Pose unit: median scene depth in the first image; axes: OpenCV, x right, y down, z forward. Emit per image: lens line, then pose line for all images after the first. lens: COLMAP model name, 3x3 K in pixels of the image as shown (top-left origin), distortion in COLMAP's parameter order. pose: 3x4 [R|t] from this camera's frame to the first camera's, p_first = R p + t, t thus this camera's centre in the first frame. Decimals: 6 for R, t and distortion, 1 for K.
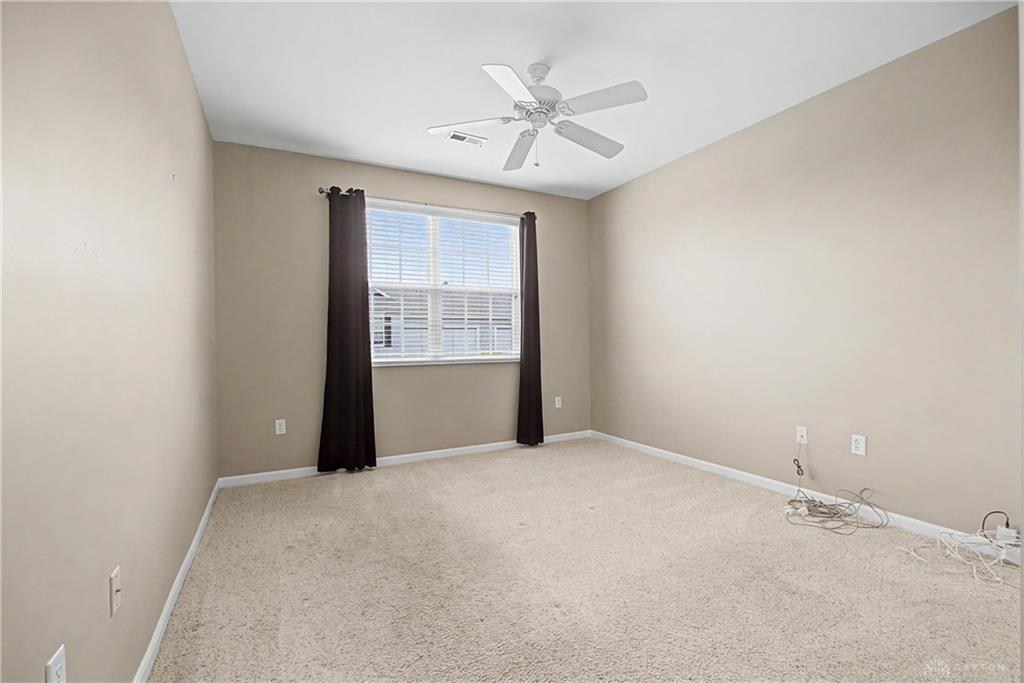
lens RADIAL K [[446.9, 0, 509.9], [0, 446.9, 341.2], [0, 0, 1]] dist [-0.019423, -0.000224]
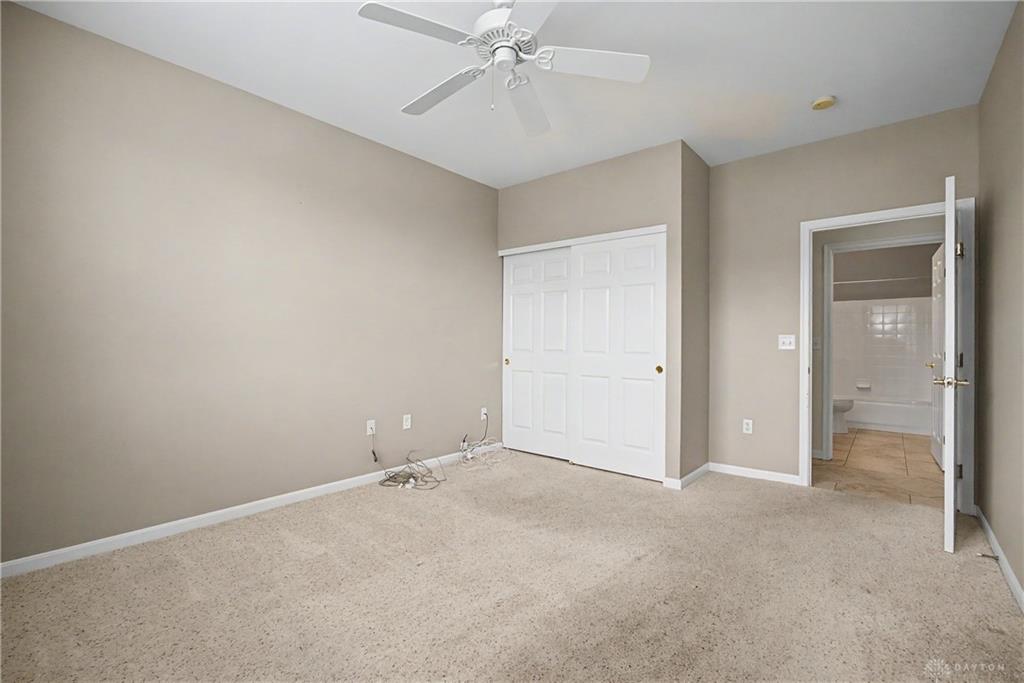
lens RADIAL K [[446.9, 0, 518.9], [0, 446.9, 343.3], [0, 0, 1]] dist [-0.019423, -0.000224]
pose [[-0.355398, 0.005776, 0.934697, -0.632809], [0.006499, 0.999972, -0.003709, -0.002191], [-0.934692, 0.004757, -0.355426, 1.167948]]
